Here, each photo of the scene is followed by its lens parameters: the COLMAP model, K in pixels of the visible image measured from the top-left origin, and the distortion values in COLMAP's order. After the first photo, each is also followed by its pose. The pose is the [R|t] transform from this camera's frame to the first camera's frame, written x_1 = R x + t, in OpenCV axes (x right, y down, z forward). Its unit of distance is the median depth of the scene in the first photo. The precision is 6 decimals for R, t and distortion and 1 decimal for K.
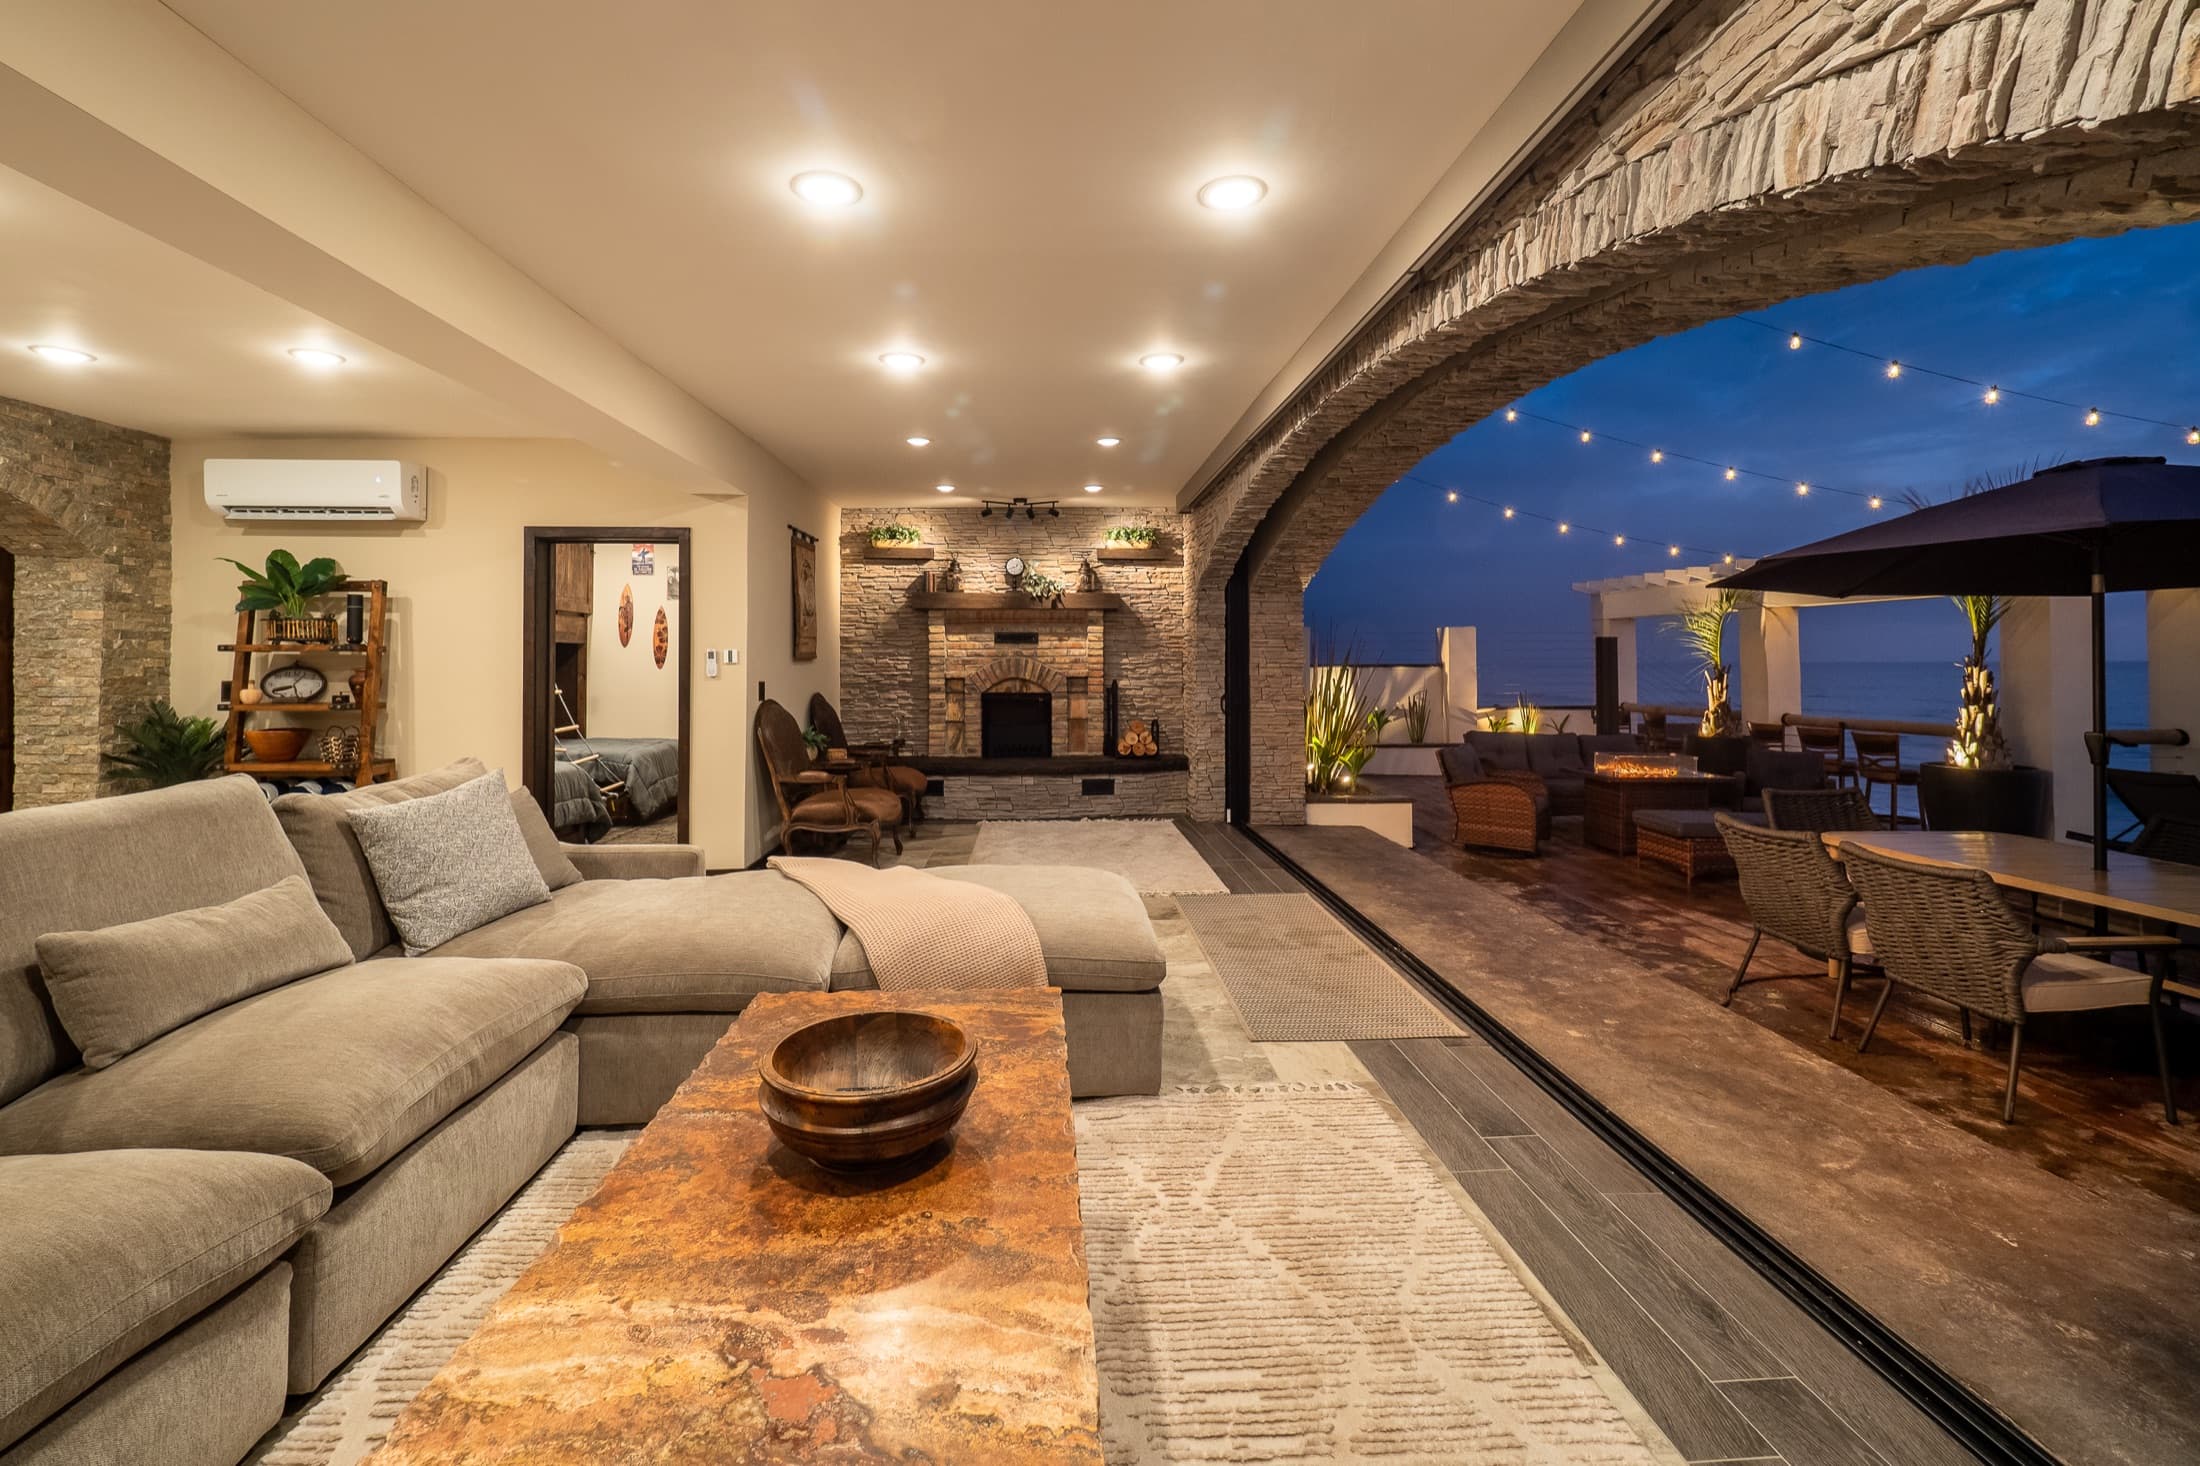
lens RADIAL K [[929.0, 0, 1084.0], [0, 929.0, 646.8], [0, 0, 1]] dist [-0.011838, 0.002281]
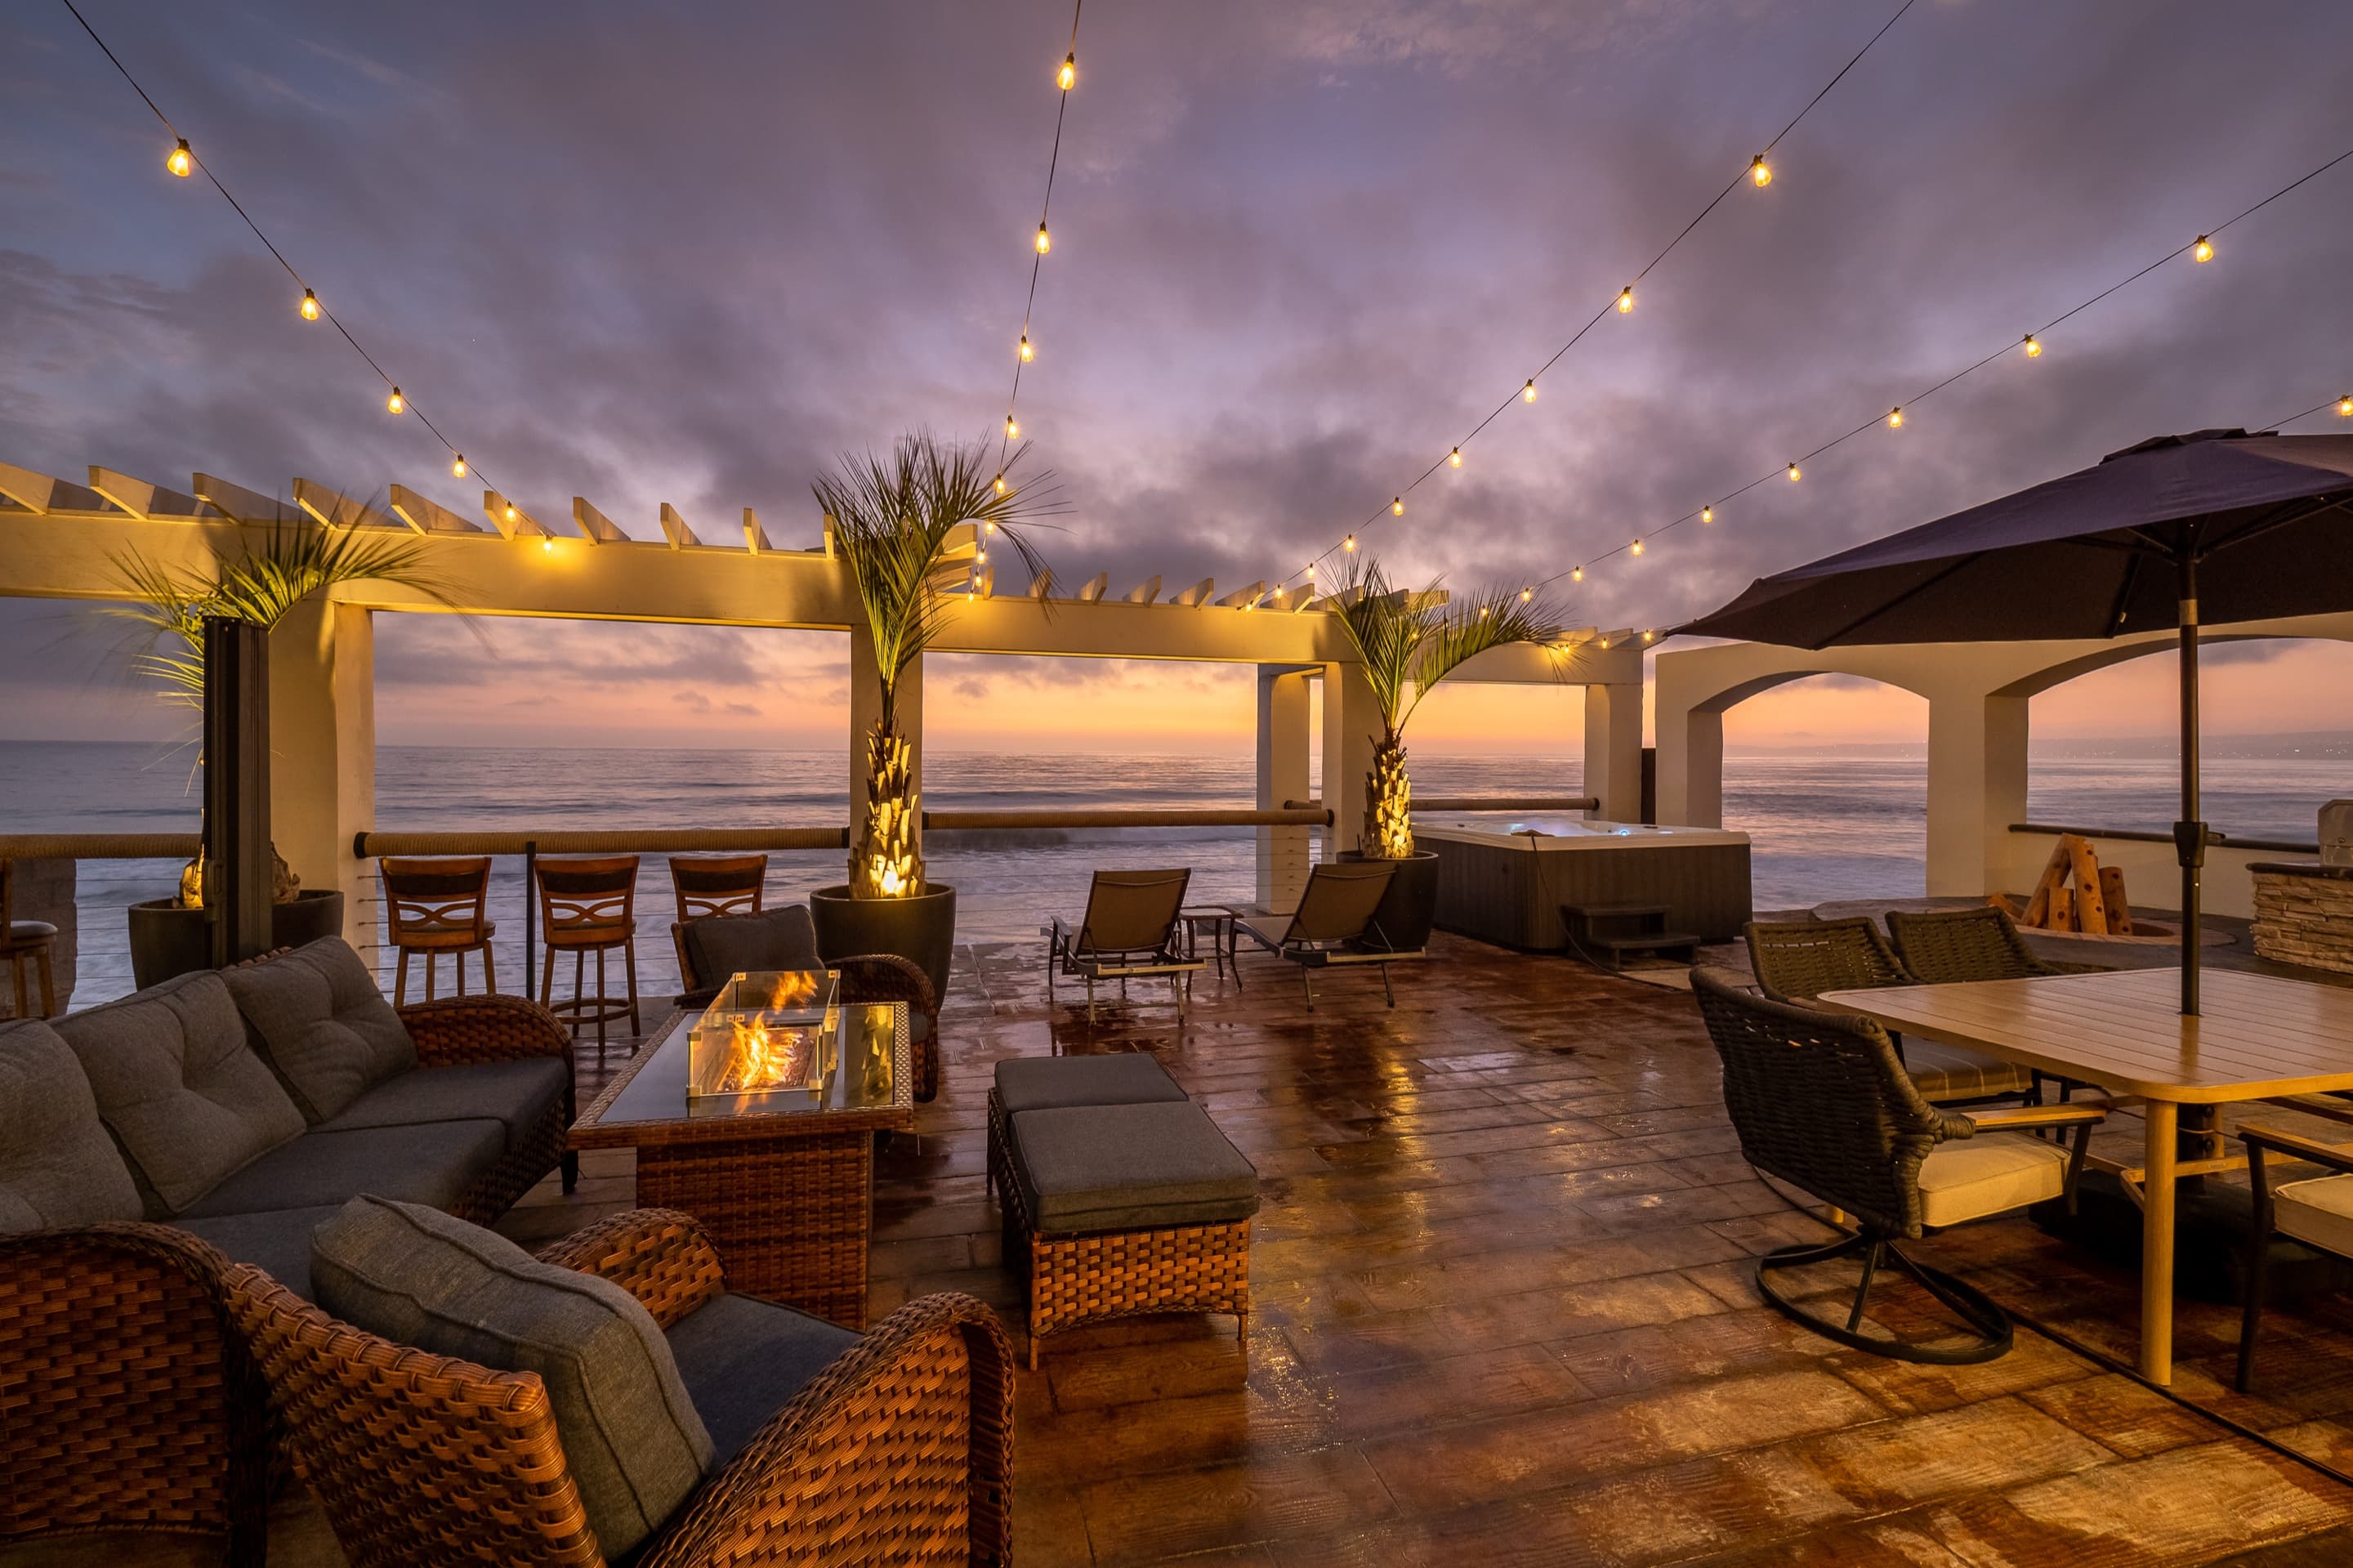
lens RADIAL K [[993.7, 0, 1169.2], [0, 993.7, 768.7], [0, 0, 1]] dist [-0.011838, 0.002281]
pose [[-0.183782, -0.015214, 0.982849, 0.520701], [-0.025912, 0.999608, 0.010628, 0.065073], [-0.982625, -0.023514, -0.184104, 1.956718]]
